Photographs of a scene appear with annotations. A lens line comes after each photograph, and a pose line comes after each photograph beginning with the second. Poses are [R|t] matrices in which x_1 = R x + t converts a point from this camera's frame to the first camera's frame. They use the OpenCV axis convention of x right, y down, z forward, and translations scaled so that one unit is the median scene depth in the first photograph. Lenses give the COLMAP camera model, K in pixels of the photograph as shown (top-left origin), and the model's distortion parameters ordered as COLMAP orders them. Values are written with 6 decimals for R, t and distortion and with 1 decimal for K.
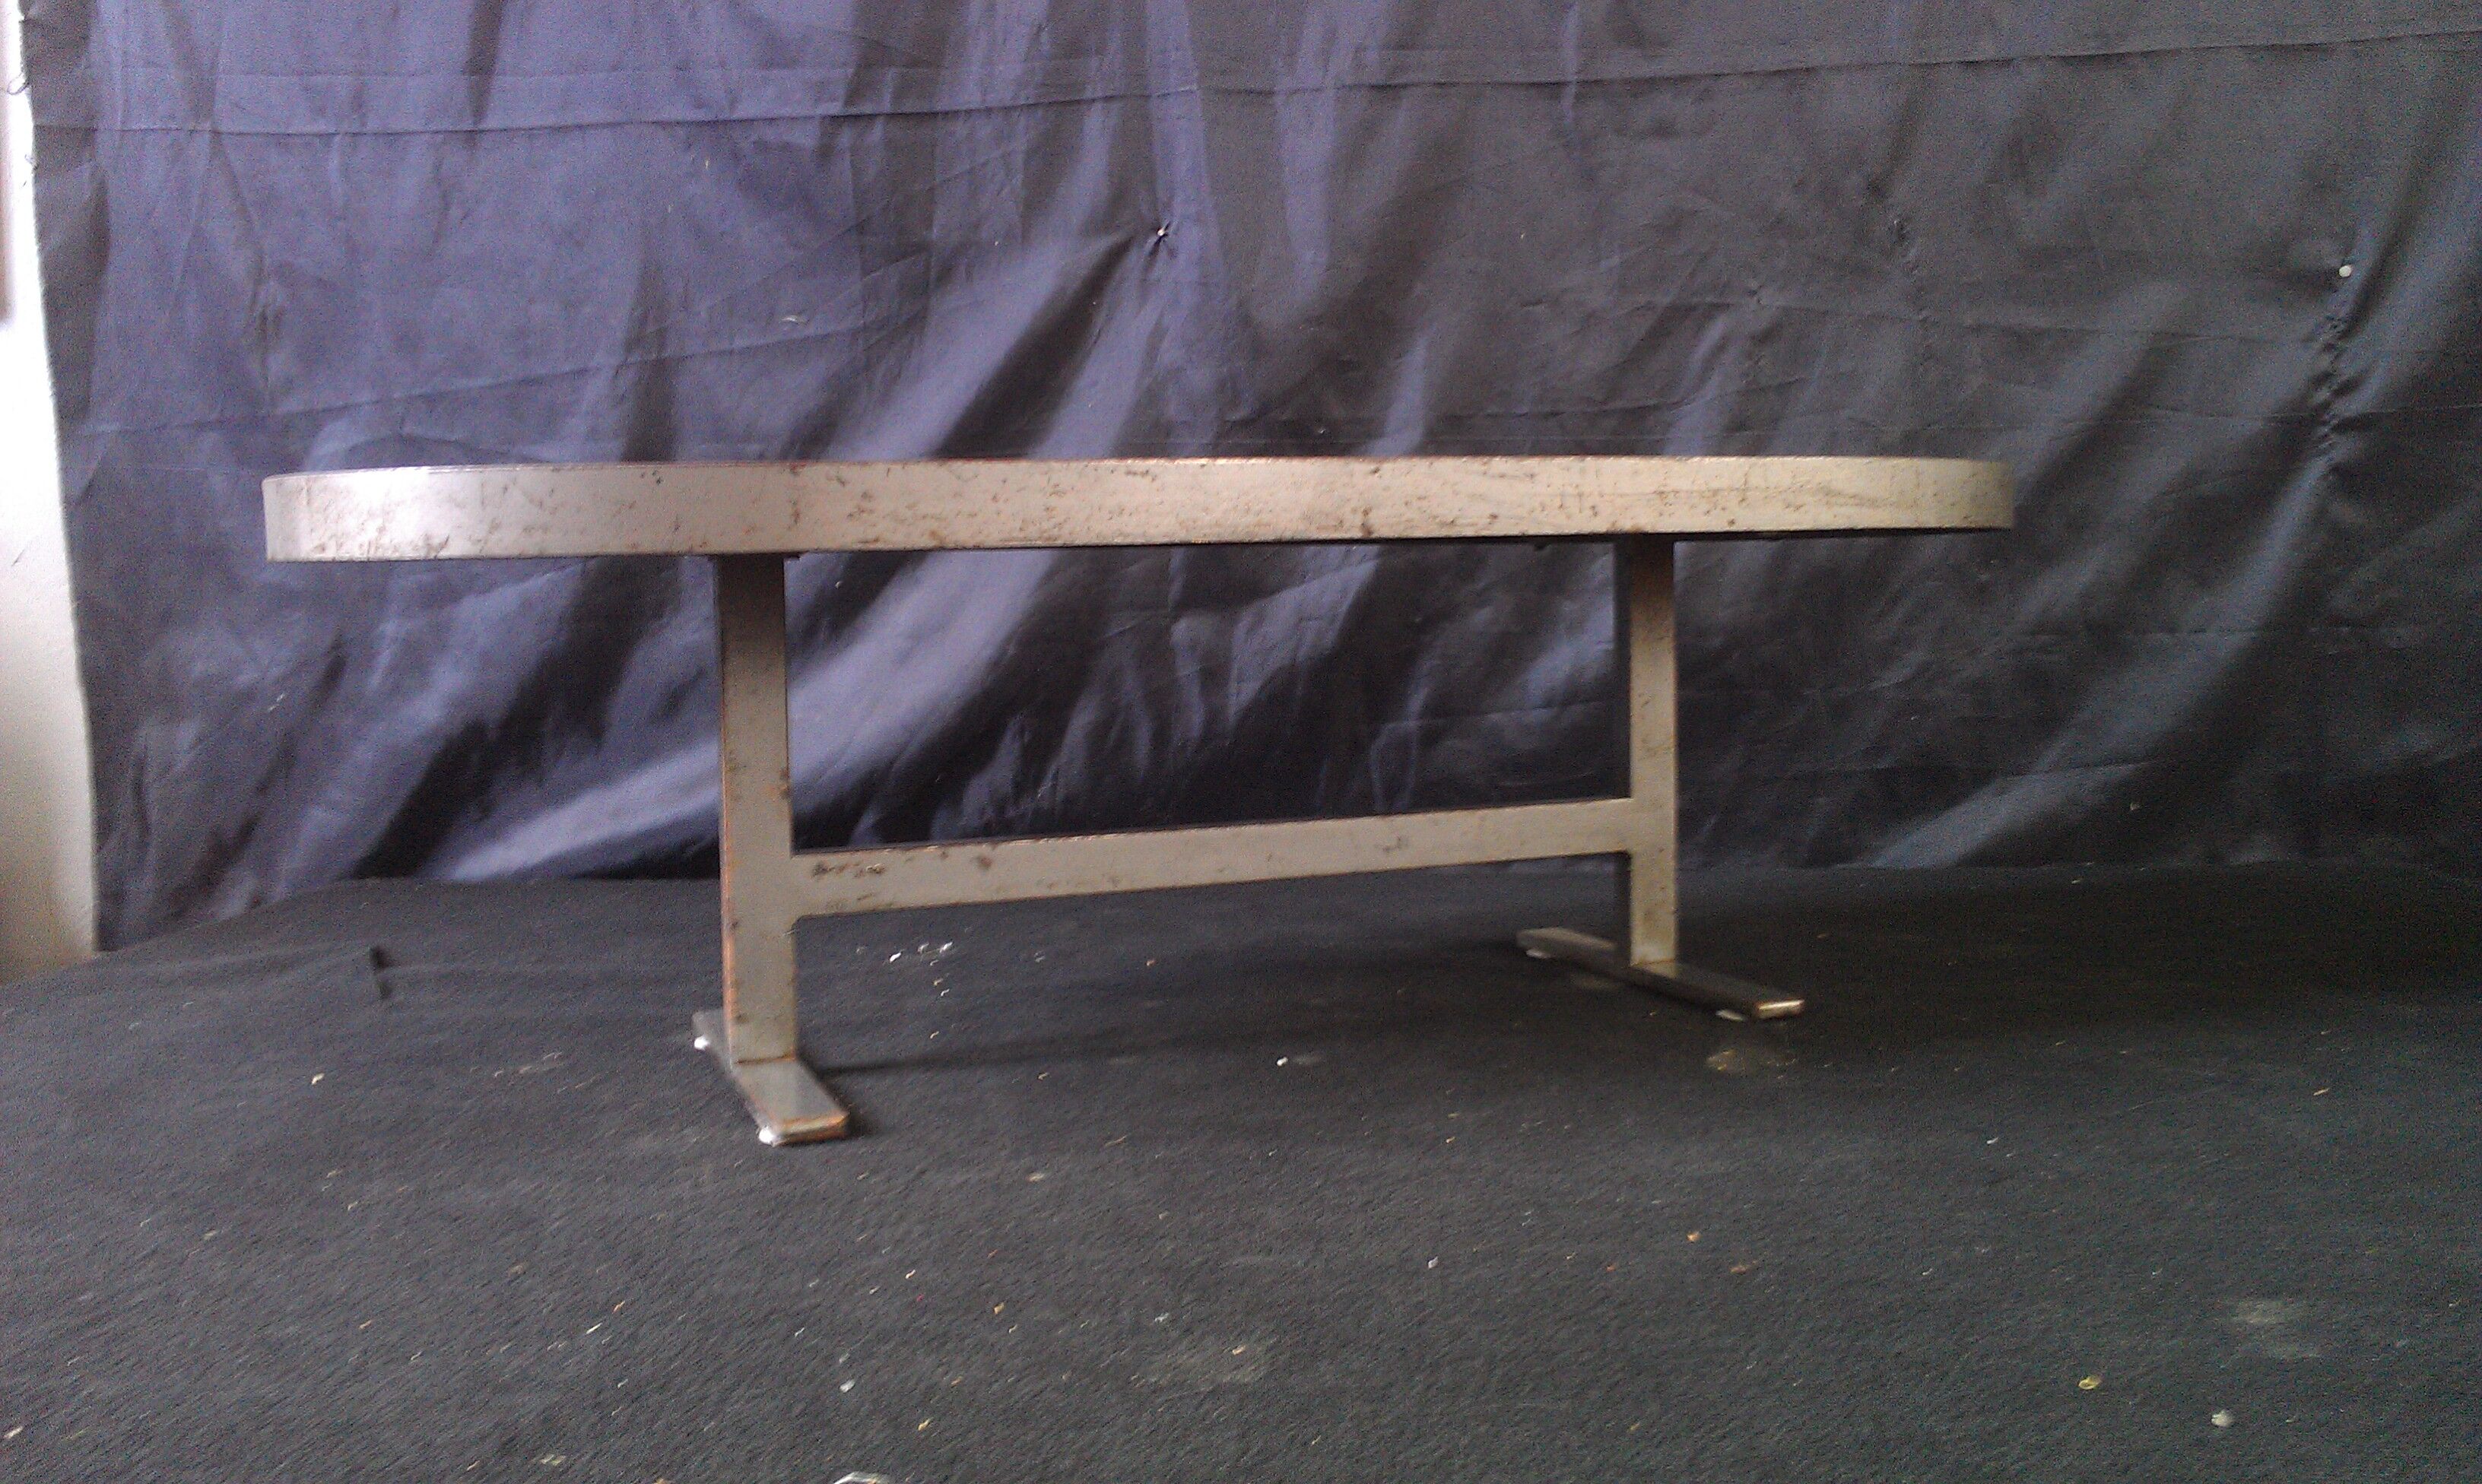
lens RADIAL K [[2043.3, 0, 1237.7], [0, 2043.3, 719.9], [0, 0, 1]] dist [0.107437, -0.224938]
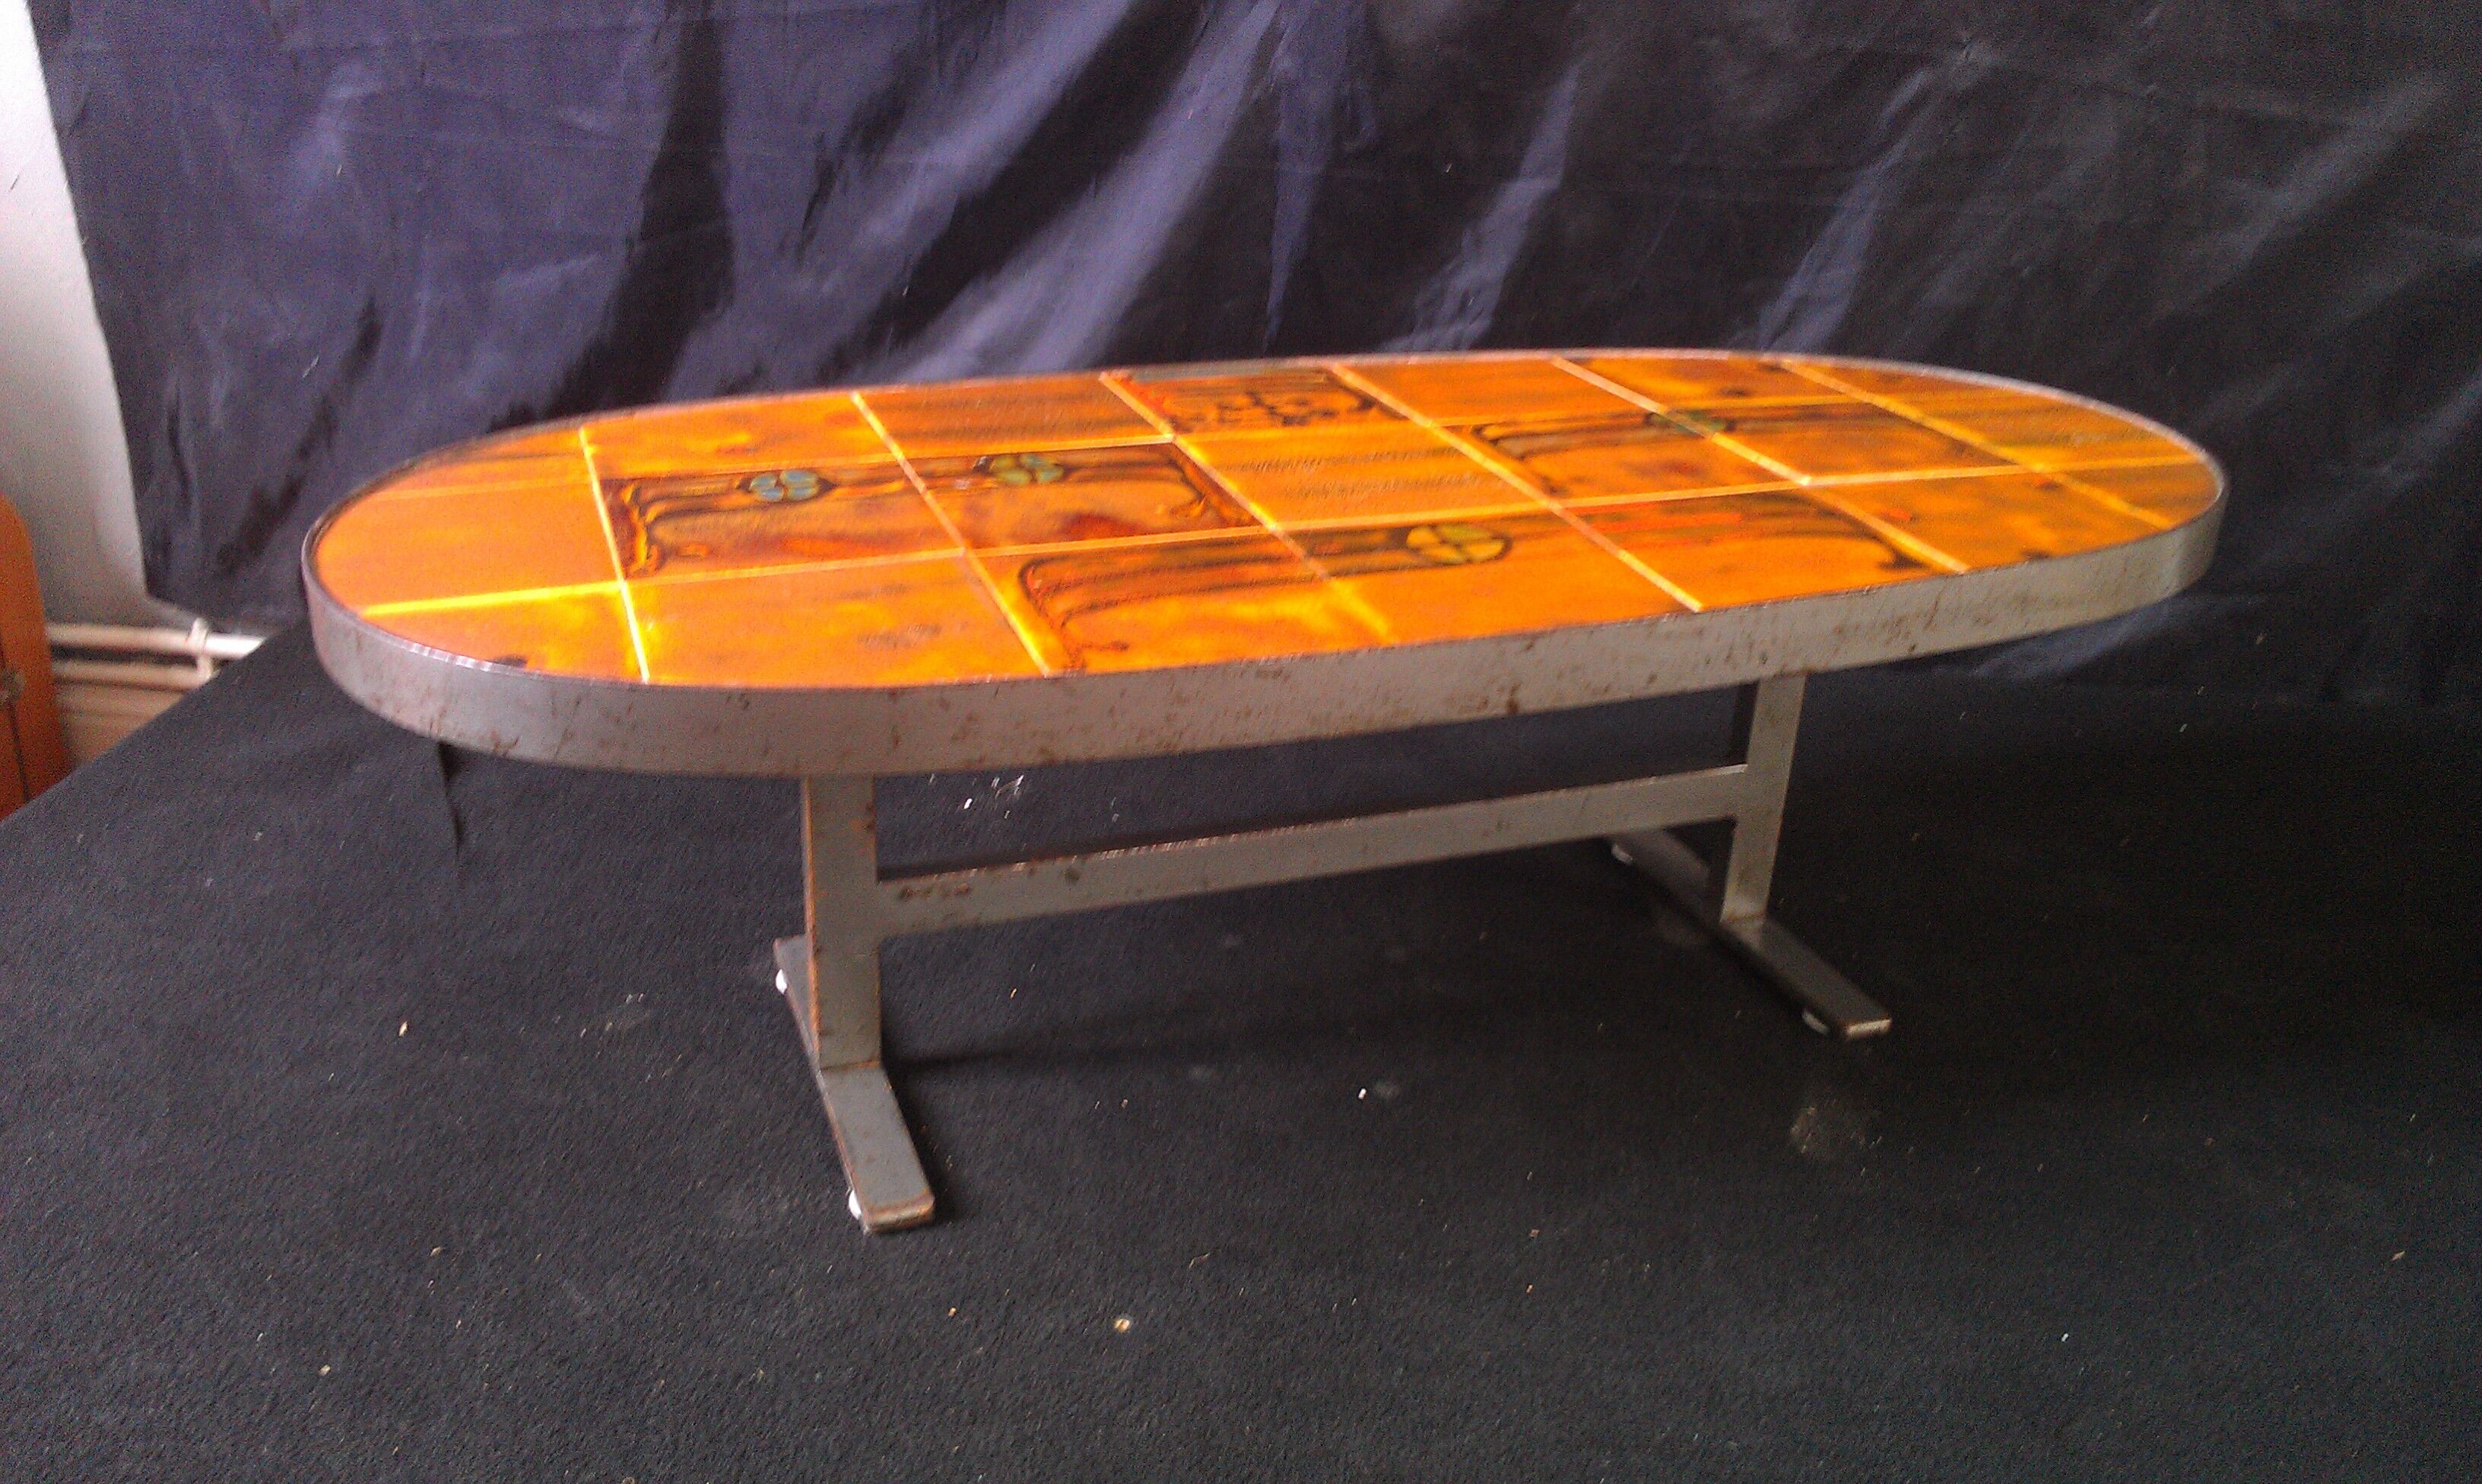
lens RADIAL K [[2043.3, 0, 1237.7], [0, 2043.3, 719.9], [0, 0, 1]] dist [0.107437, -0.224938]
pose [[0.997651, 0.068390, -0.003935, -0.030887], [-0.062974, 0.938224, 0.340251, -0.218743], [0.026962, -0.339203, 0.940327, 0.077381]]
